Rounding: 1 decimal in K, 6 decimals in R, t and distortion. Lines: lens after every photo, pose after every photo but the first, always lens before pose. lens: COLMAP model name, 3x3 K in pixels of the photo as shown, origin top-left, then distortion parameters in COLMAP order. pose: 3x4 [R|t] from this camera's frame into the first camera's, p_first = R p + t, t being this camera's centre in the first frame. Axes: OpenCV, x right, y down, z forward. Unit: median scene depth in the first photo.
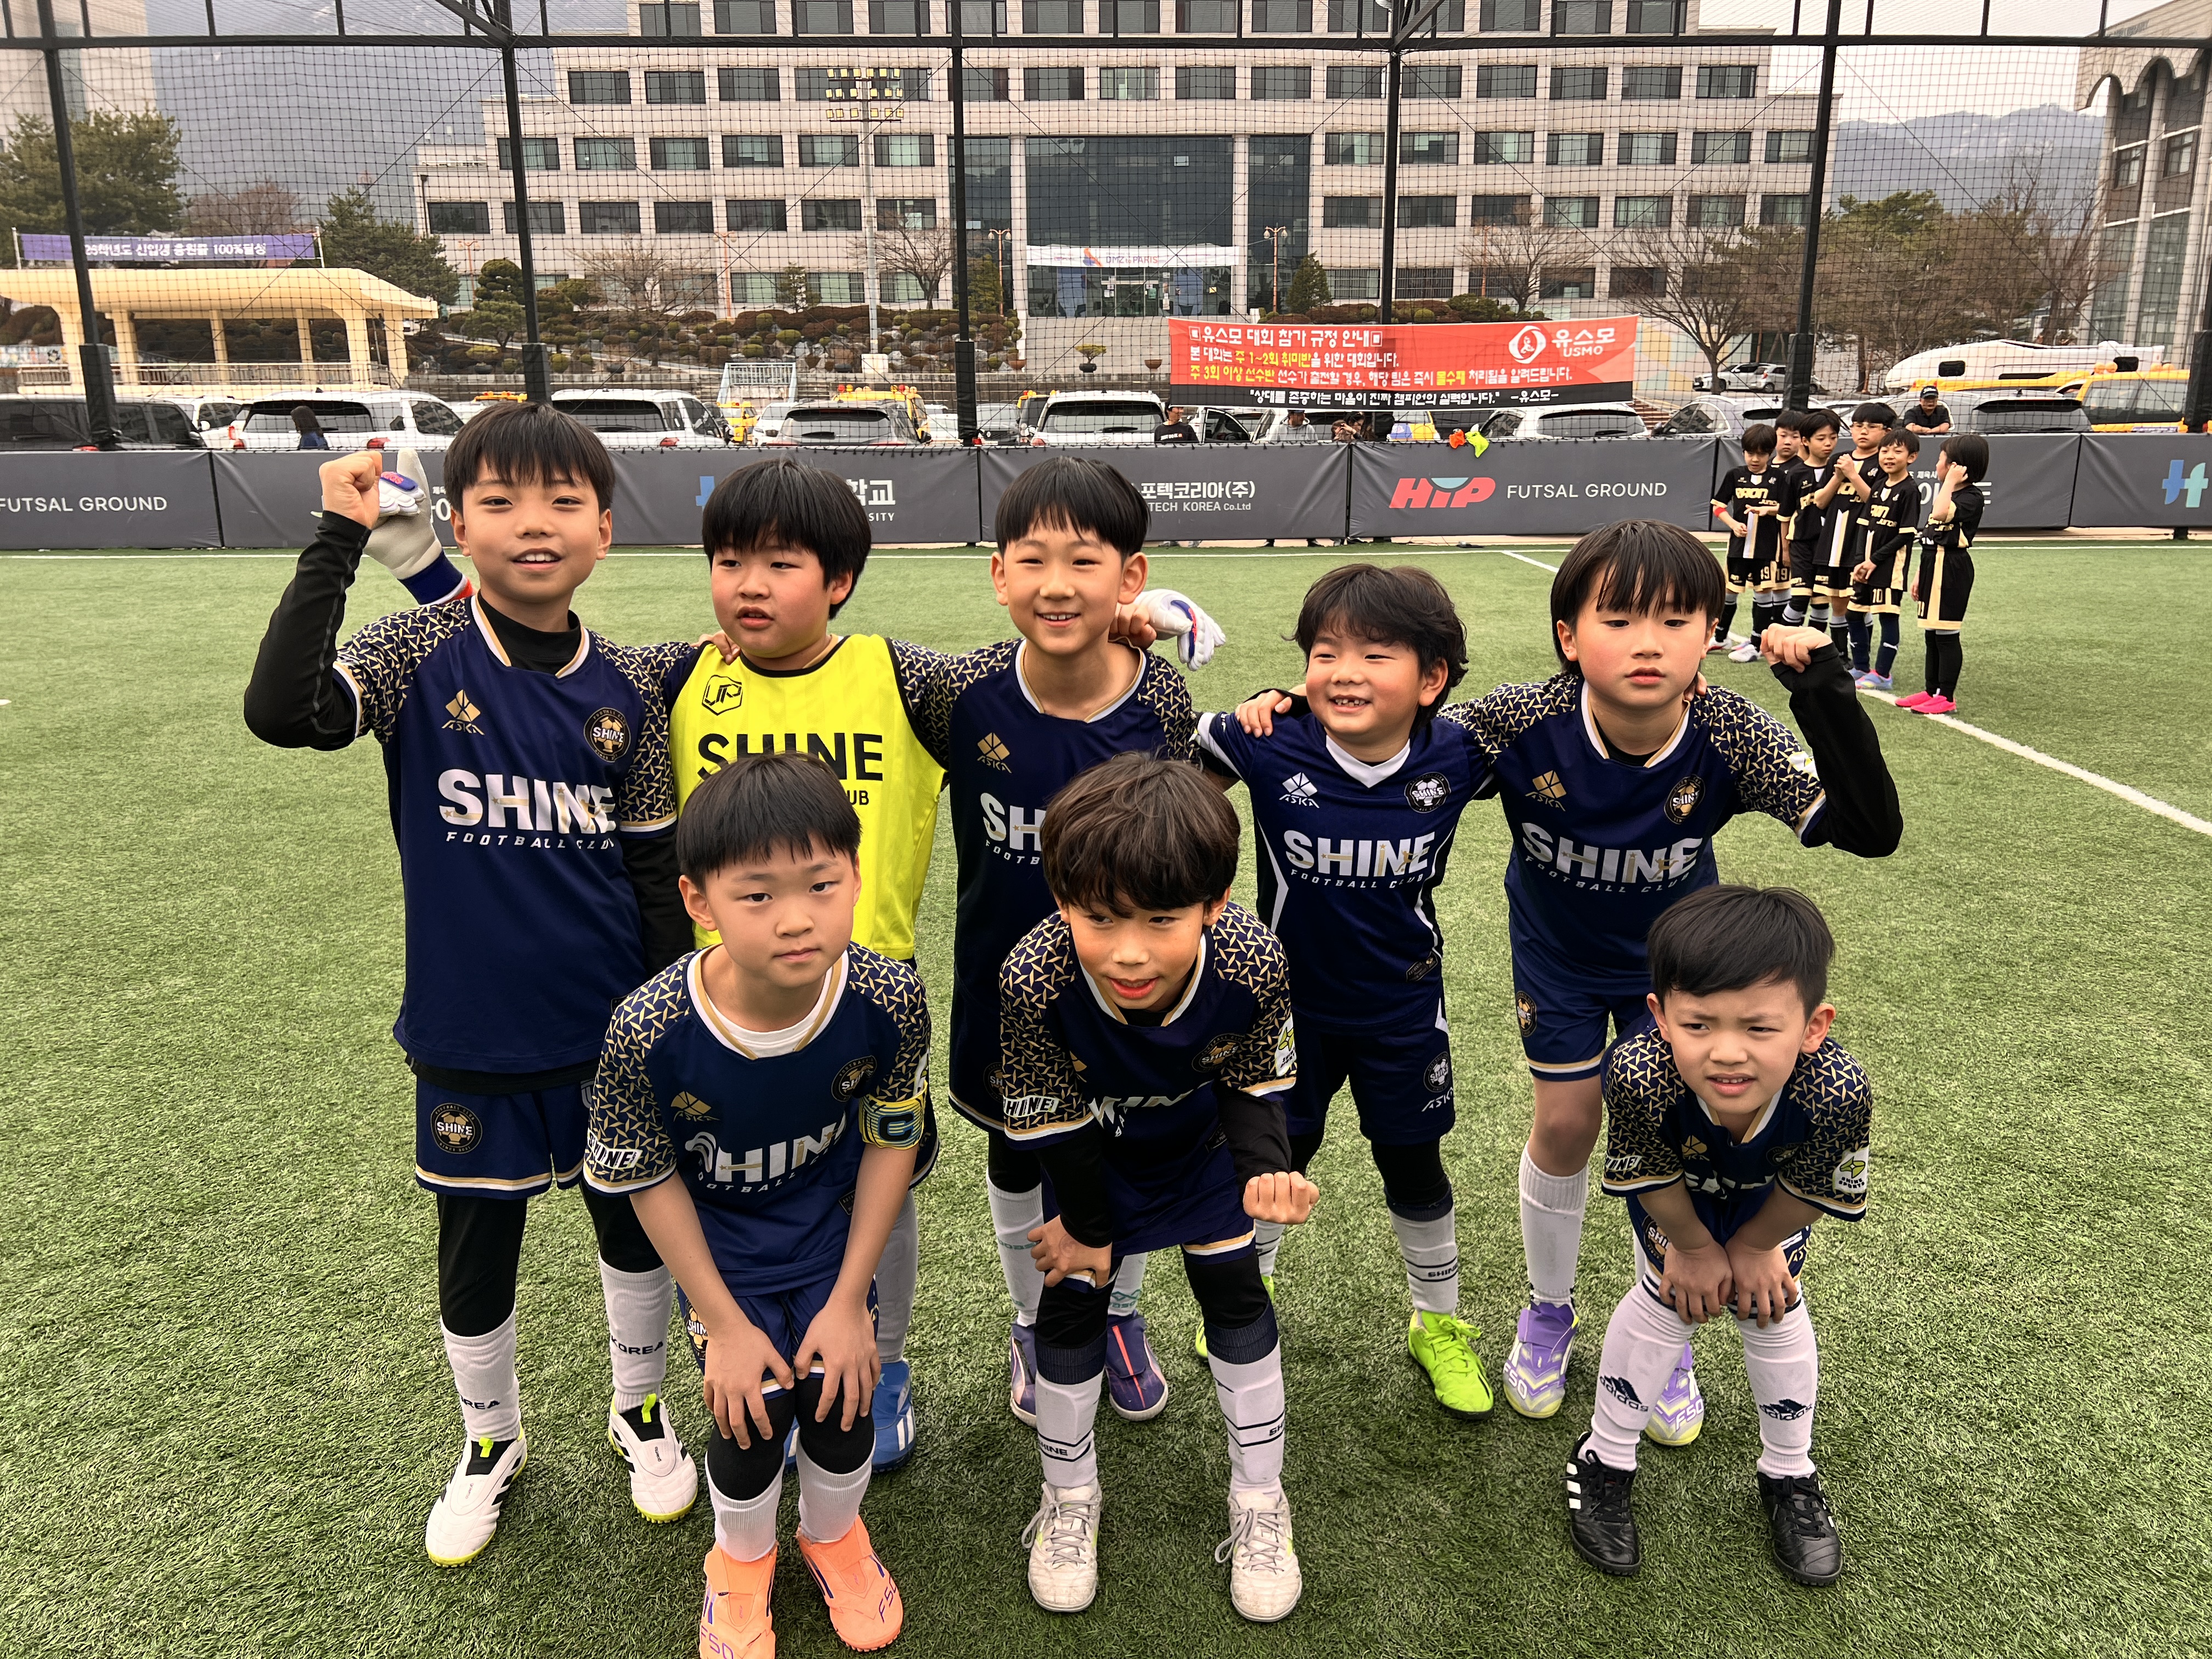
lens RADIAL K [[1551.5, 0, 1106.0], [0, 1551.5, 829.5], [0, 0, 1]] dist [0.039338, -0.046961]
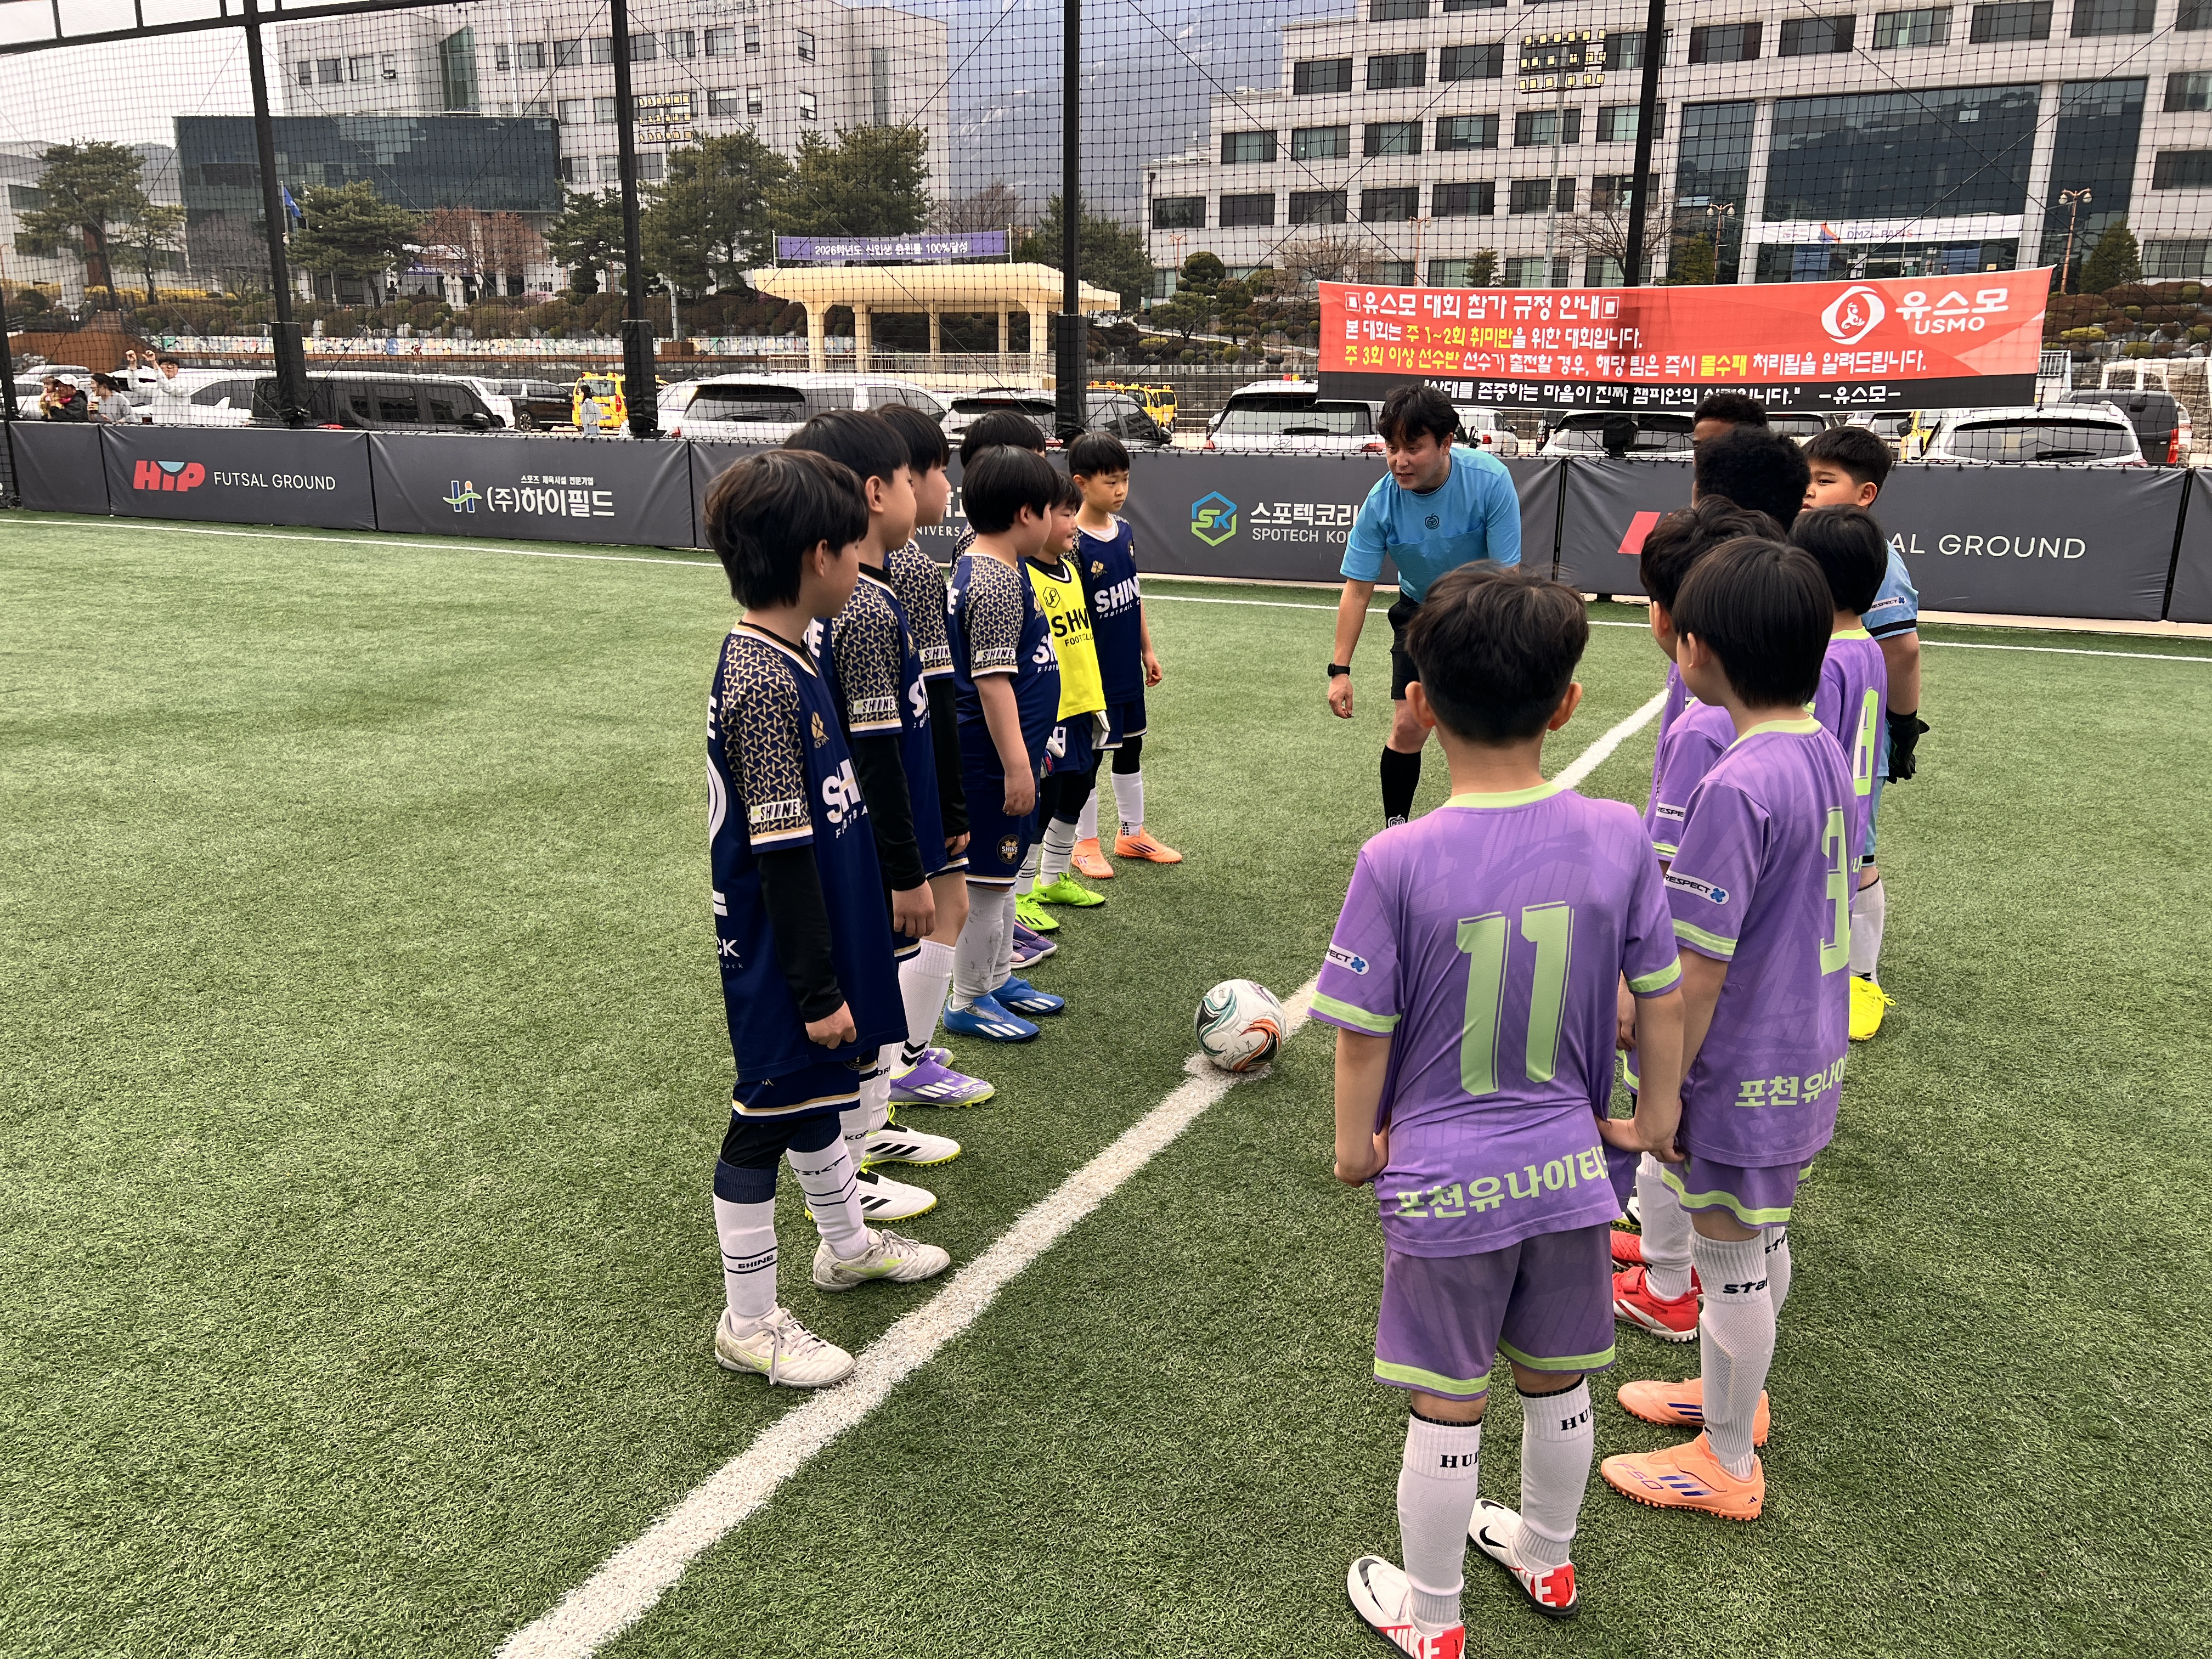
lens RADIAL K [[1604.7, 0, 1106.0], [0, 1604.7, 829.5], [0, 0, 1]] dist [0.019322, -0.025310]
pose [[0.905089, 0.124687, -0.406530, 0.282378], [-0.126177, 0.991735, 0.023257, -0.074578], [0.406070, 0.030245, 0.913341, 0.266178]]
